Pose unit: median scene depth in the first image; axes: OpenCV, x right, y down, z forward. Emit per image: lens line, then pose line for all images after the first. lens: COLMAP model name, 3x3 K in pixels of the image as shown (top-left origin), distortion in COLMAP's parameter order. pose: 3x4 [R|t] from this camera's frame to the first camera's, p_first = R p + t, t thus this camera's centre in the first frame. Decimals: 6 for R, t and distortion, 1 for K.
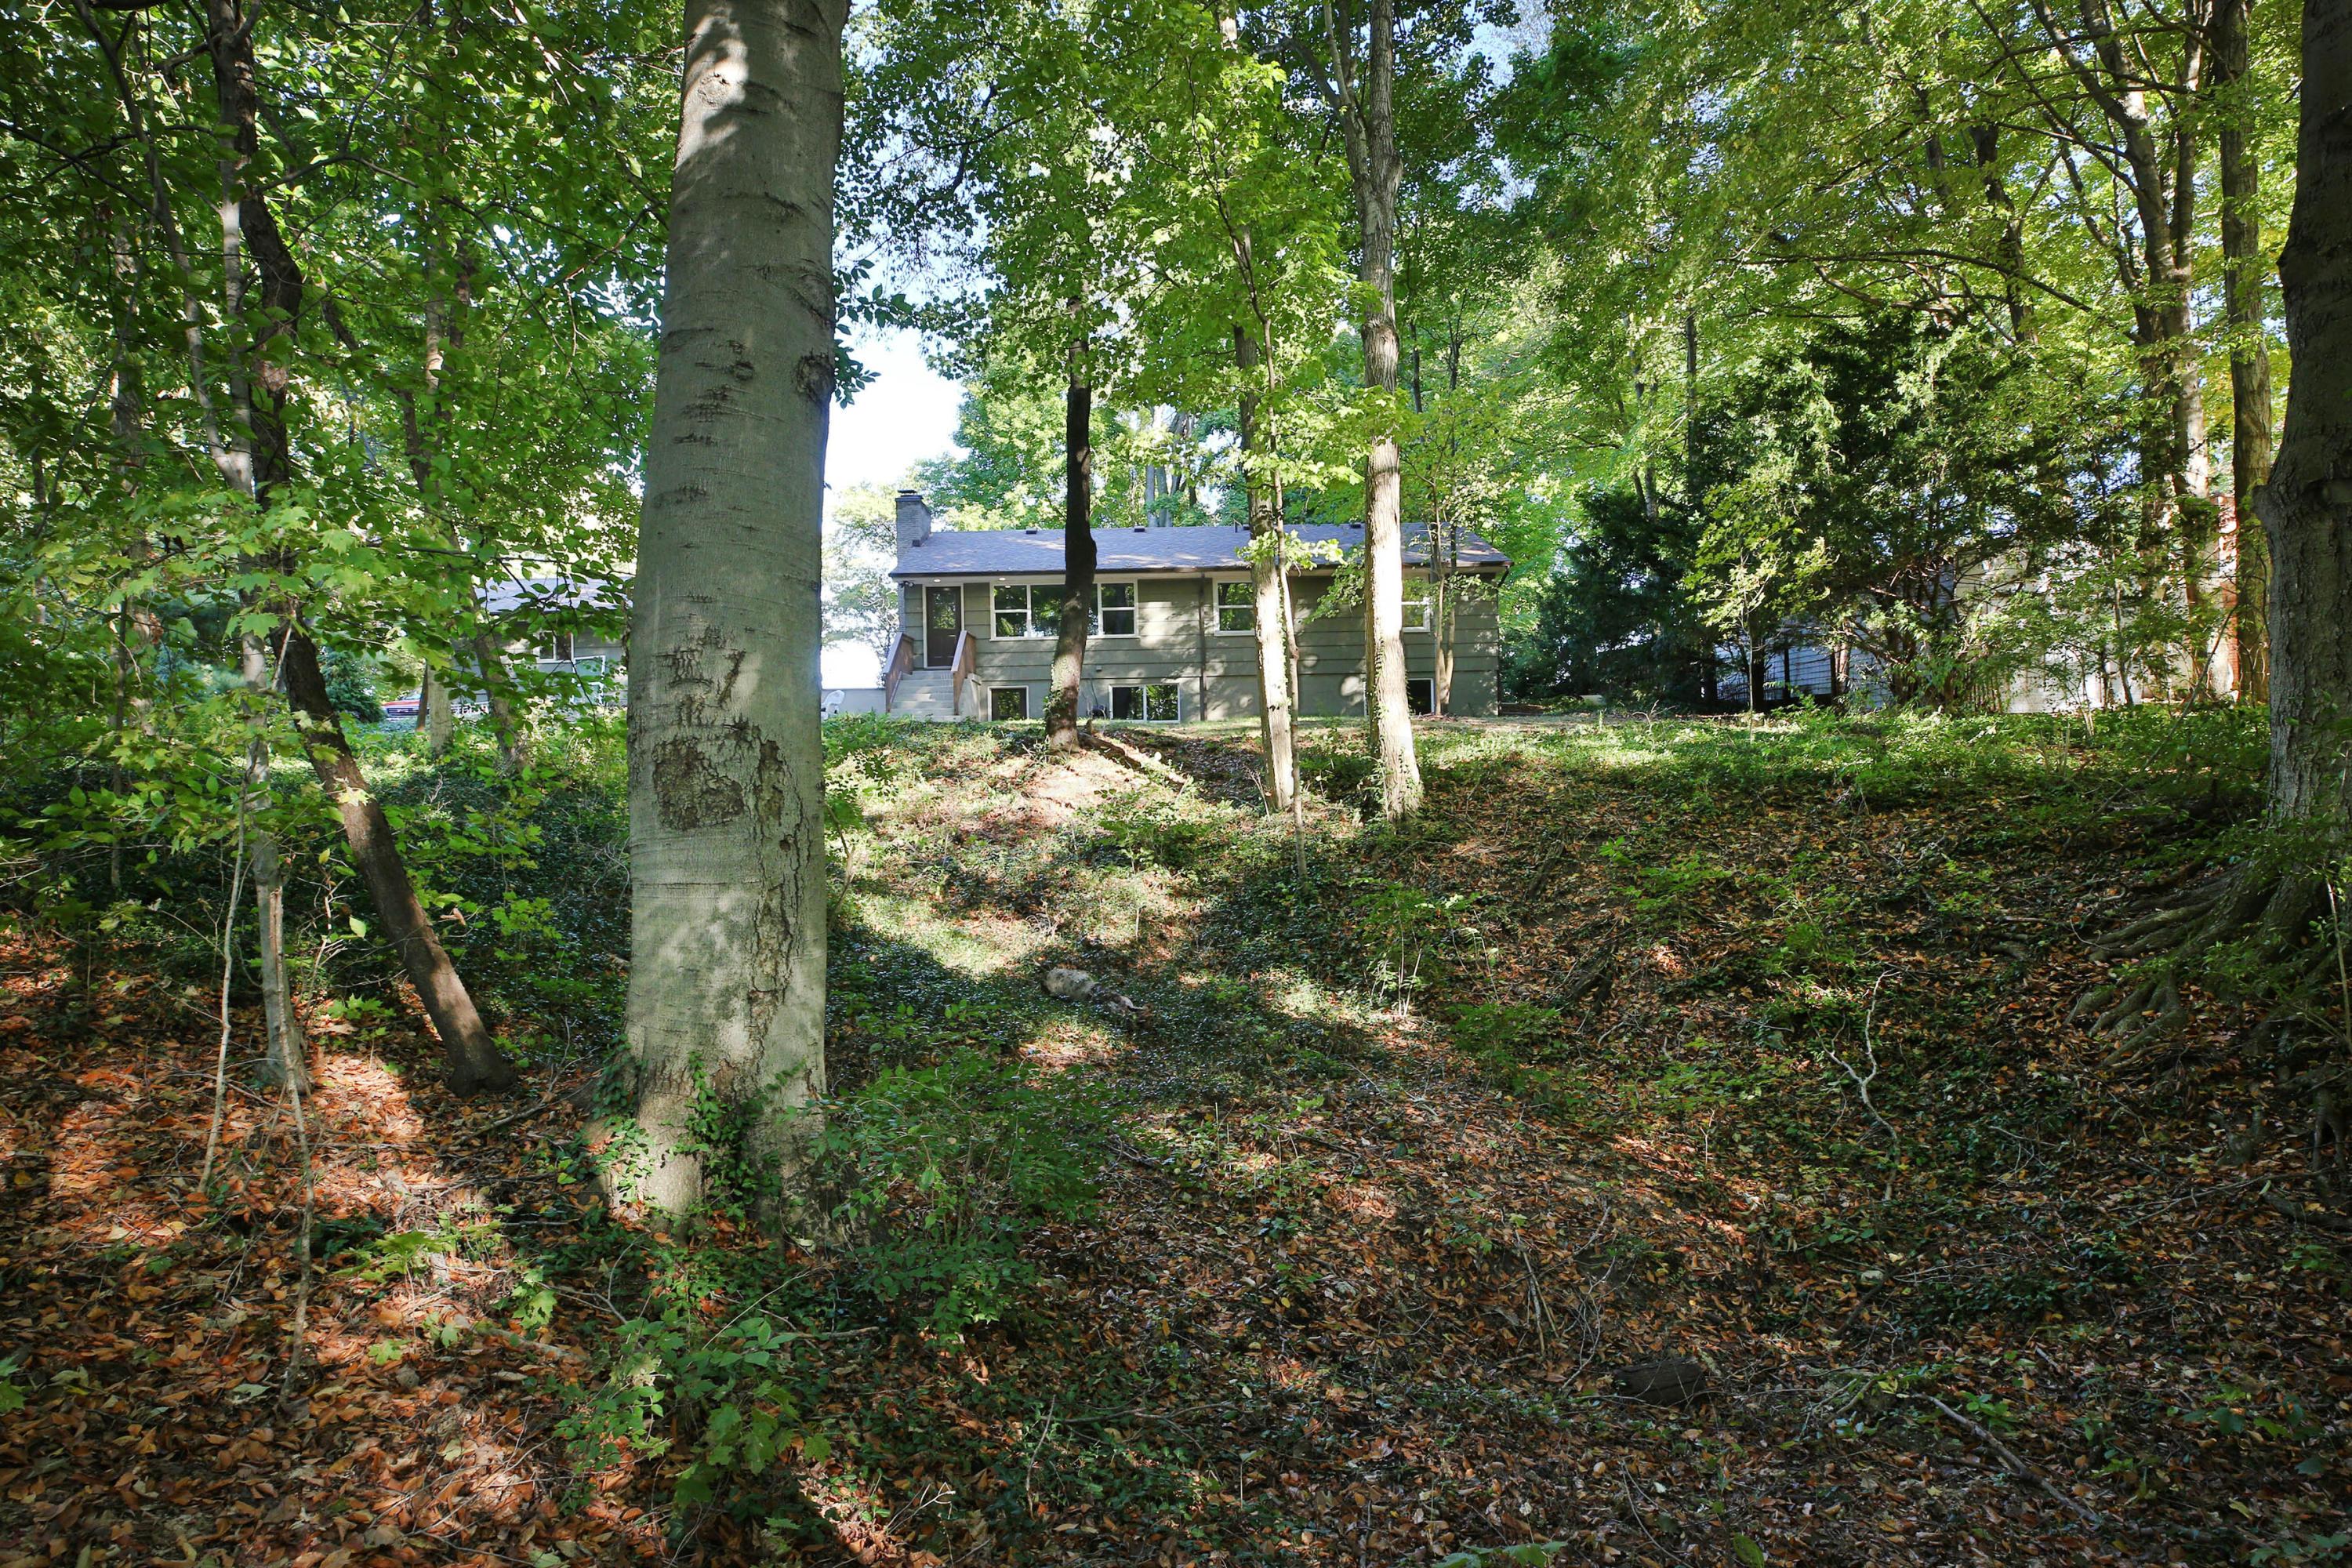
lens RADIAL K [[1161.0, 0, 1173.4], [0, 1161.0, 777.8], [0, 0, 1]] dist [-0.022554, 0.004771]
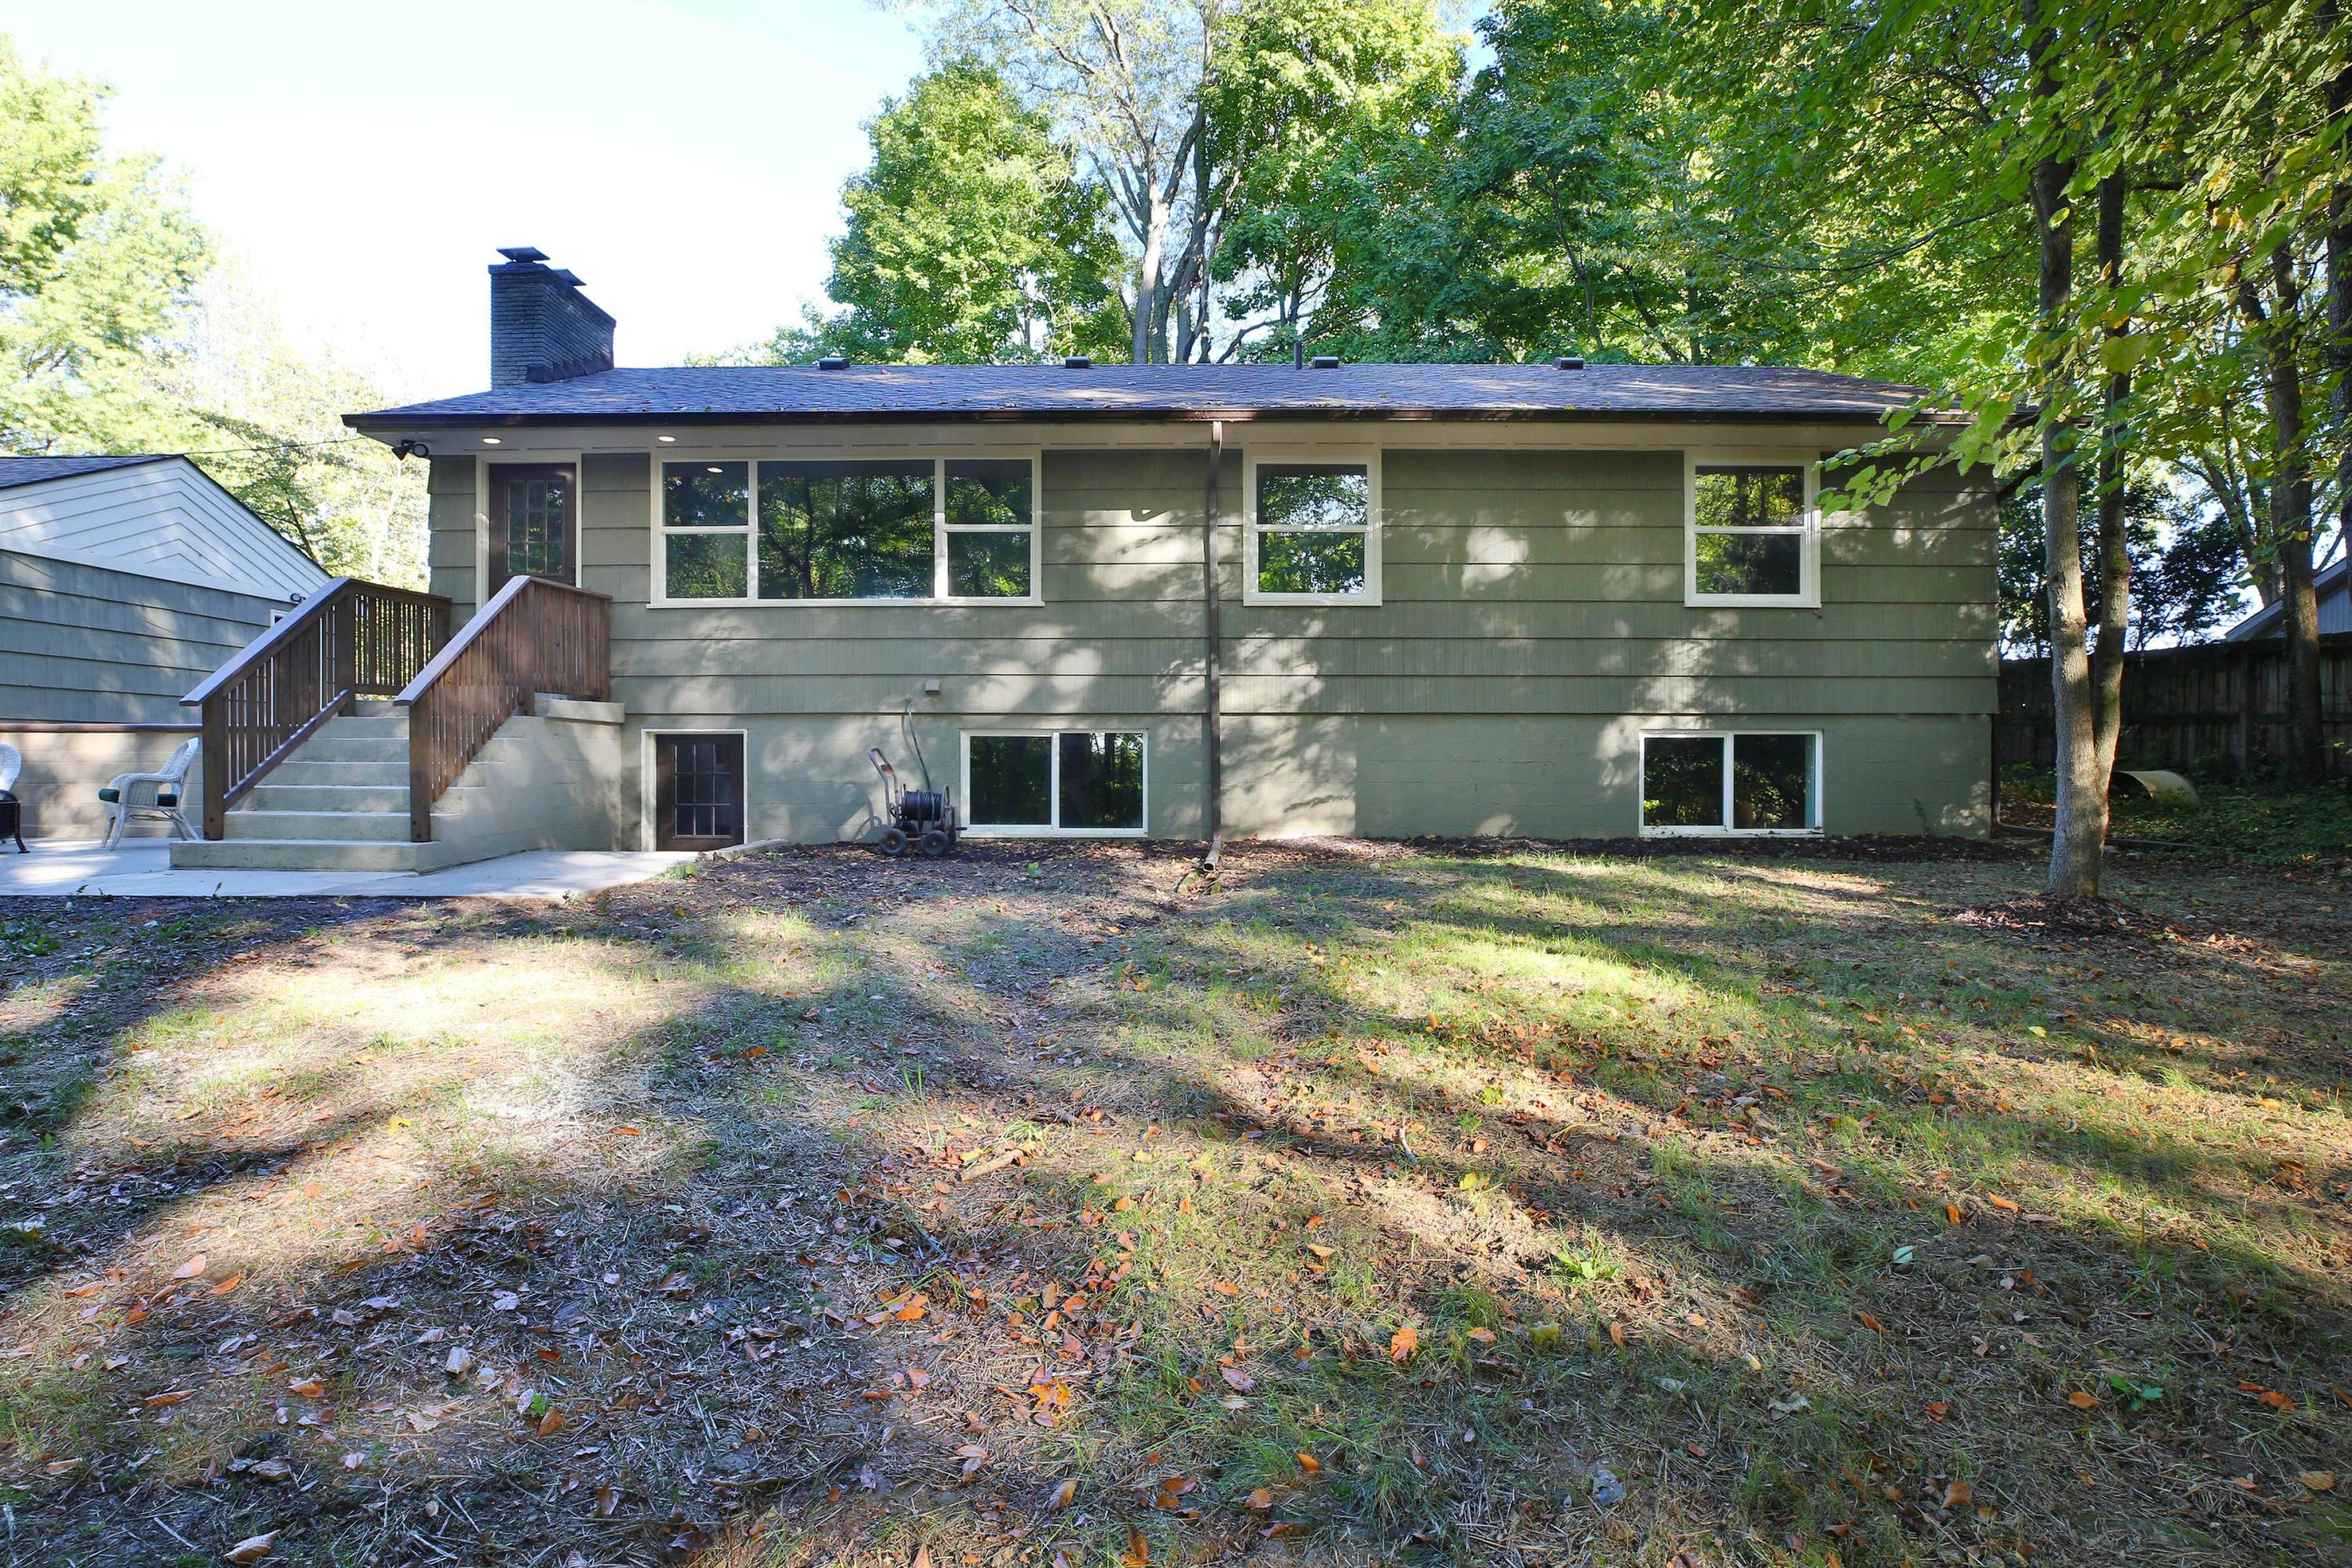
lens RADIAL K [[1161.0, 0, 1175.8], [0, 1161.0, 767.7], [0, 0, 1]] dist [-0.022554, 0.004771]
pose [[0.999387, 0.016166, -0.031063, 0.018282], [-0.016156, 0.999869, 0.000597, -0.047225], [0.031069, -0.000094, 0.999517, 0.430808]]
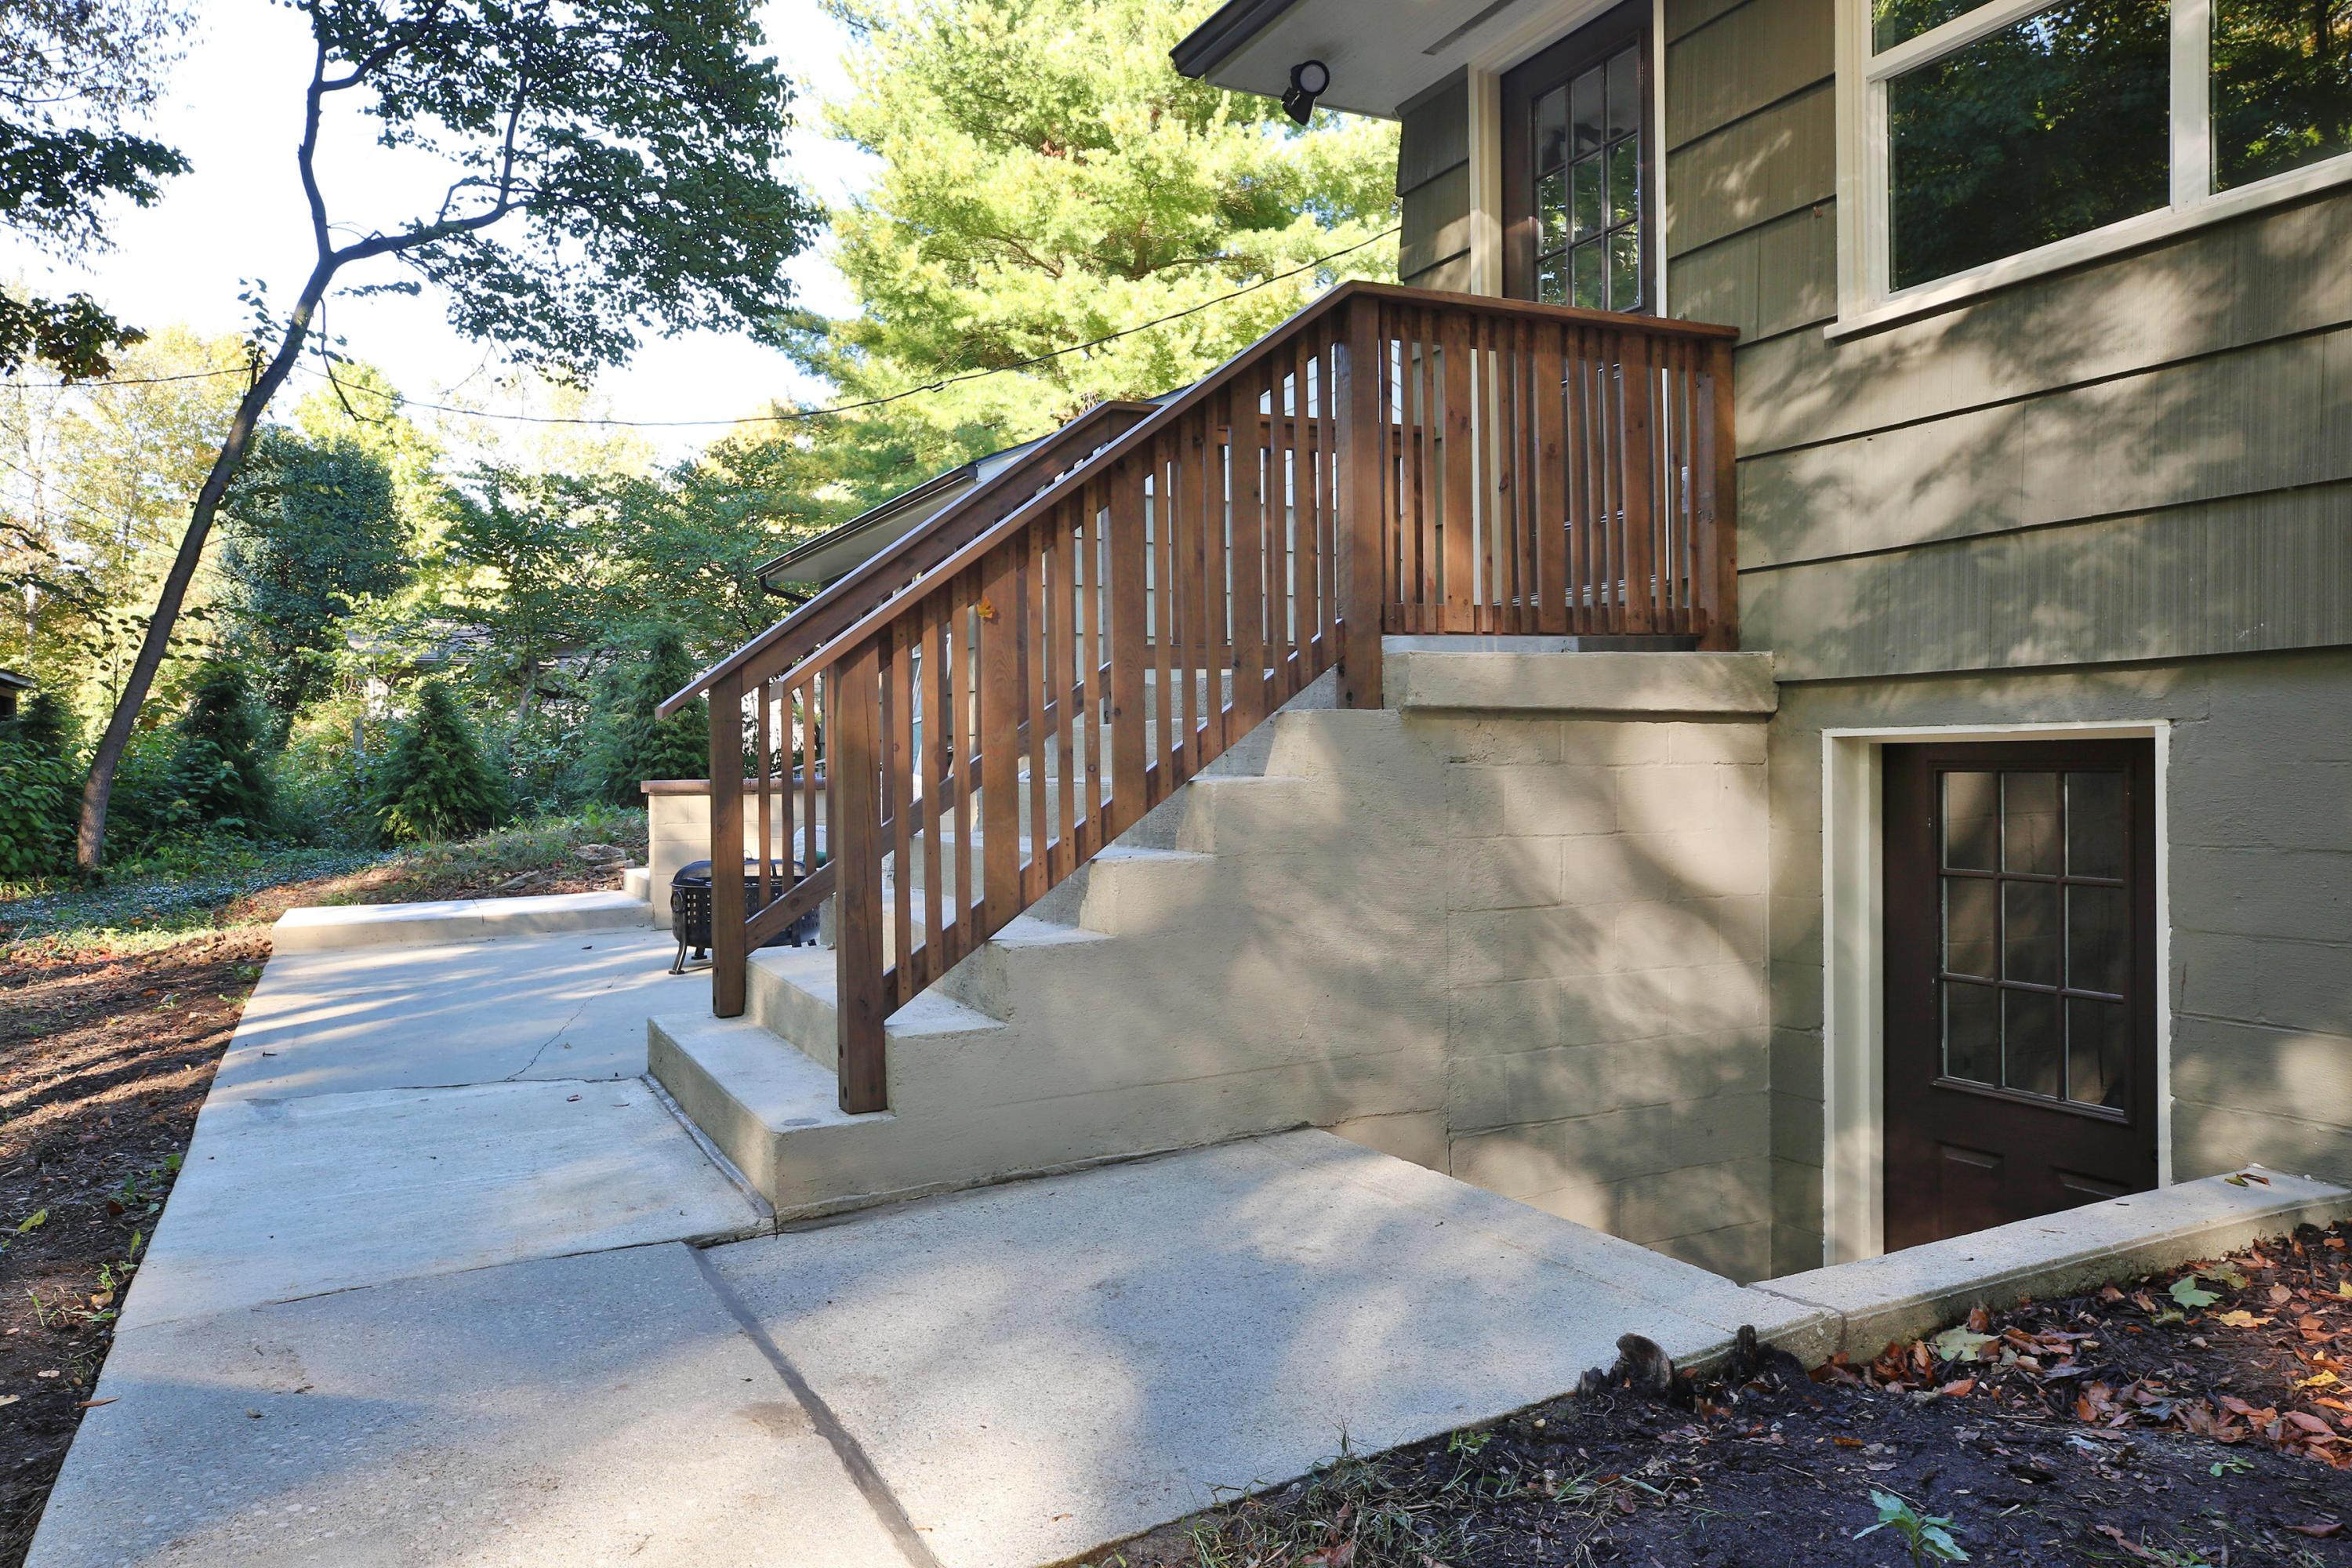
lens RADIAL K [[1616.7, 0, 1166.7], [0, 1616.7, 782.8], [0, 0, 1]] dist [0.008110, 0.005190]
pose [[0.412356, 0.003807, -0.911015, -0.026432], [-0.005130, 0.999985, 0.001856, -0.050435], [0.911008, 0.003908, 0.412369, 0.602061]]
